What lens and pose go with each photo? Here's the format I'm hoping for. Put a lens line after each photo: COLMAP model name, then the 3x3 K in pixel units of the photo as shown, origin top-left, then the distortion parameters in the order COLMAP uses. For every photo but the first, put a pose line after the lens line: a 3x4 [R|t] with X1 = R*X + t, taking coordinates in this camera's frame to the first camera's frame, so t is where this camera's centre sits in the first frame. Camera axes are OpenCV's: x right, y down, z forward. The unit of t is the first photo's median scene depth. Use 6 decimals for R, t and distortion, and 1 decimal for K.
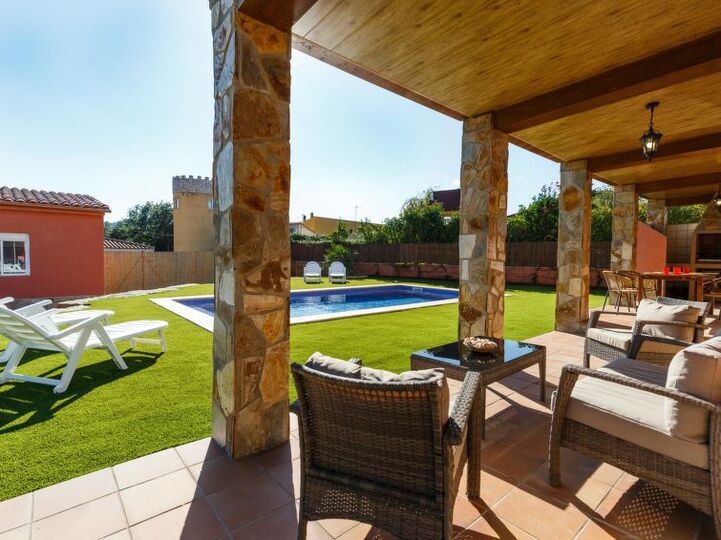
lens RADIAL K [[358.5, 0, 360.6], [0, 358.5, 269.7], [0, 0, 1]] dist [0.012336, 0.000068]
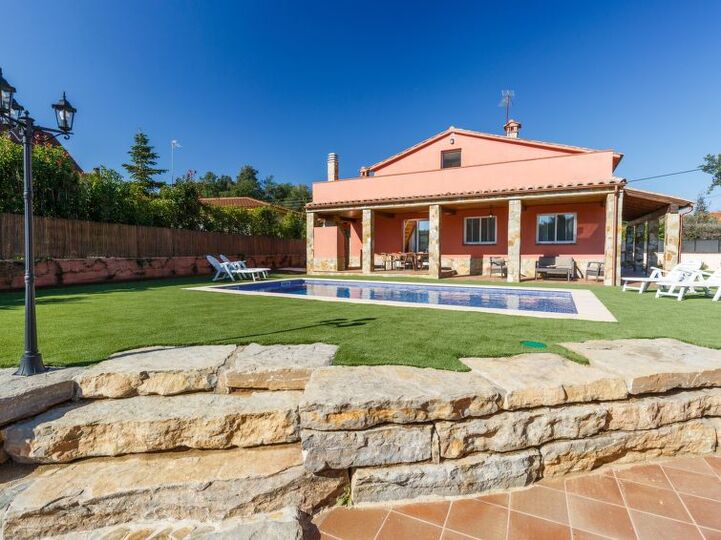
lens RADIAL K [[358.5, 0, 358.3], [0, 358.5, 265.3], [0, 0, 1]] dist [0.012336, 0.000068]
pose [[-0.396676, -0.040954, 0.917045, -0.514610], [0.030764, 0.997850, 0.057870, -0.024210], [-0.917443, 0.051167, -0.394563, 0.847862]]
